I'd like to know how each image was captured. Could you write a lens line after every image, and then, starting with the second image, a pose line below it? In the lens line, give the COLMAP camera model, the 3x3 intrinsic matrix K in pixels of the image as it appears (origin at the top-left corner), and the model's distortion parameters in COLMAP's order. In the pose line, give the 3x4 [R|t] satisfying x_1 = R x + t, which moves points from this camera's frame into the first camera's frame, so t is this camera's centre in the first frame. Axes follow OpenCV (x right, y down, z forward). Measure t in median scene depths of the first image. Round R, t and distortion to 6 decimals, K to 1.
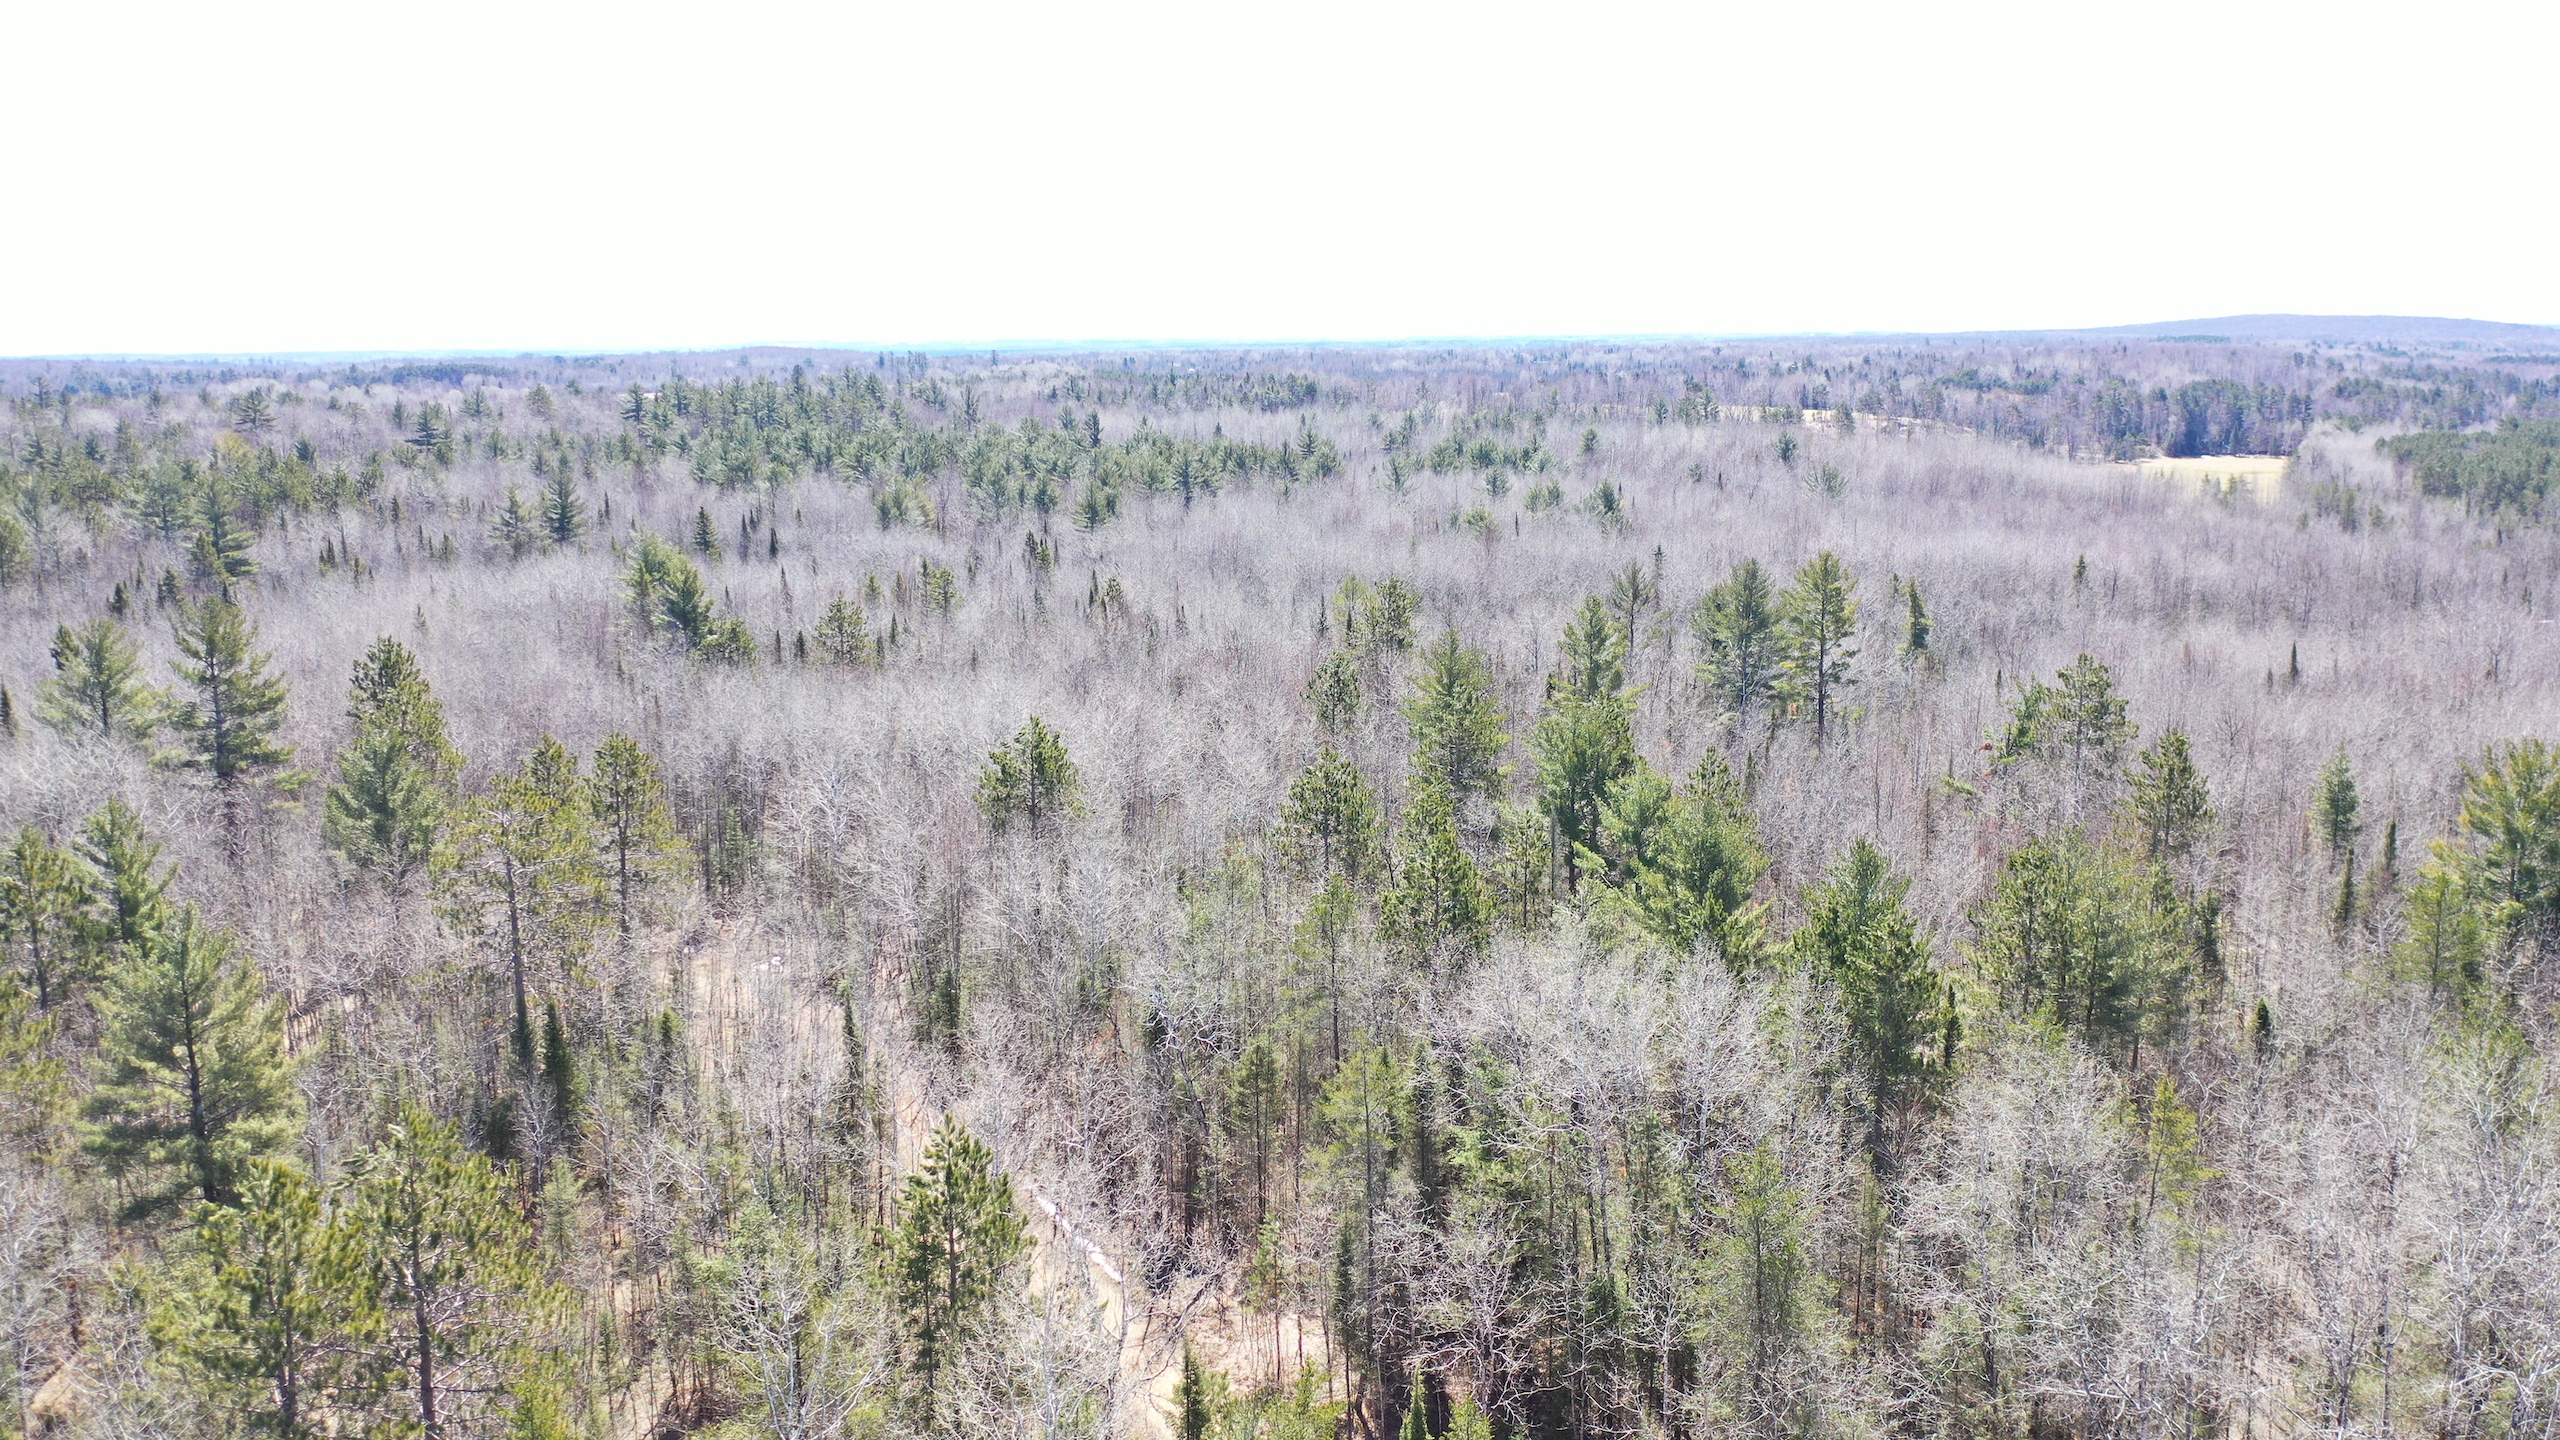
lens RADIAL K [[2043.0, 0, 1287.5], [0, 2043.0, 724.2], [0, 0, 1]] dist [-0.002201, 0.009666]
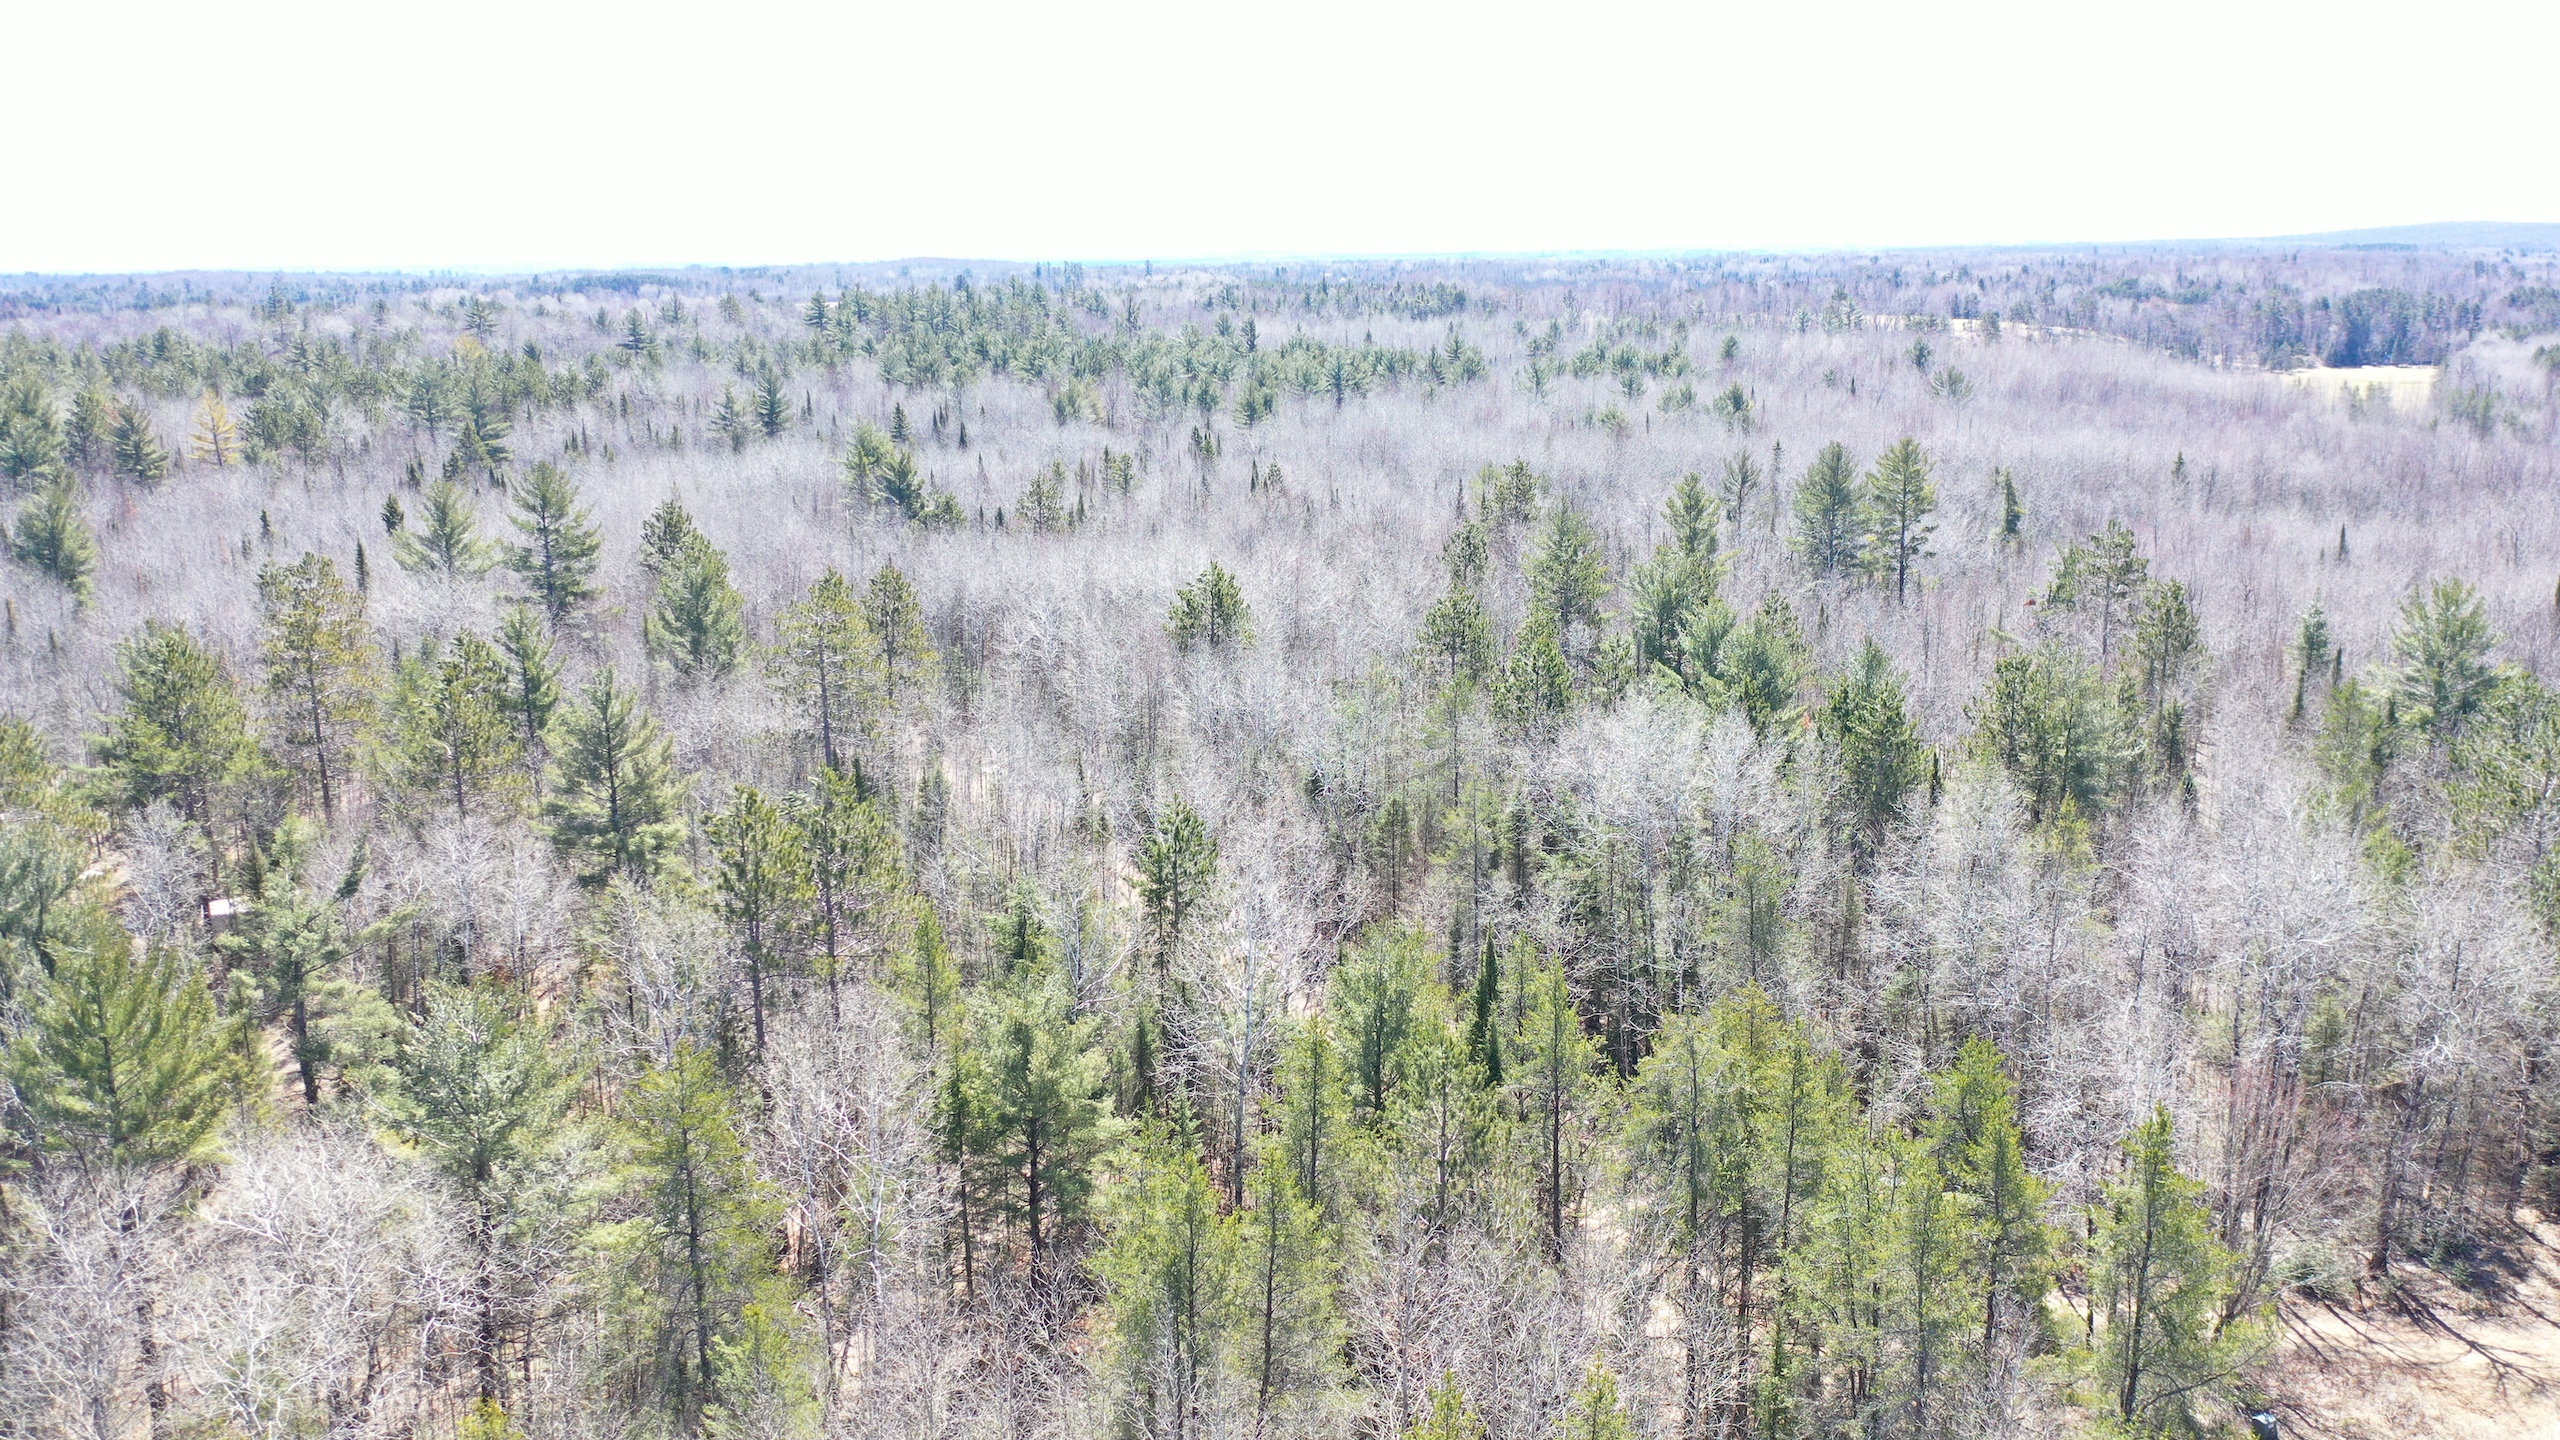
lens RADIAL K [[2043.0, 0, 1270.5], [0, 2043.0, 719.7], [0, 0, 1]] dist [-0.002201, 0.009666]
pose [[0.996758, 0.016518, -0.078739, 0.004047], [-0.013356, 0.999090, 0.040515, 0.027877], [0.079336, -0.039332, 0.996072, -0.143149]]
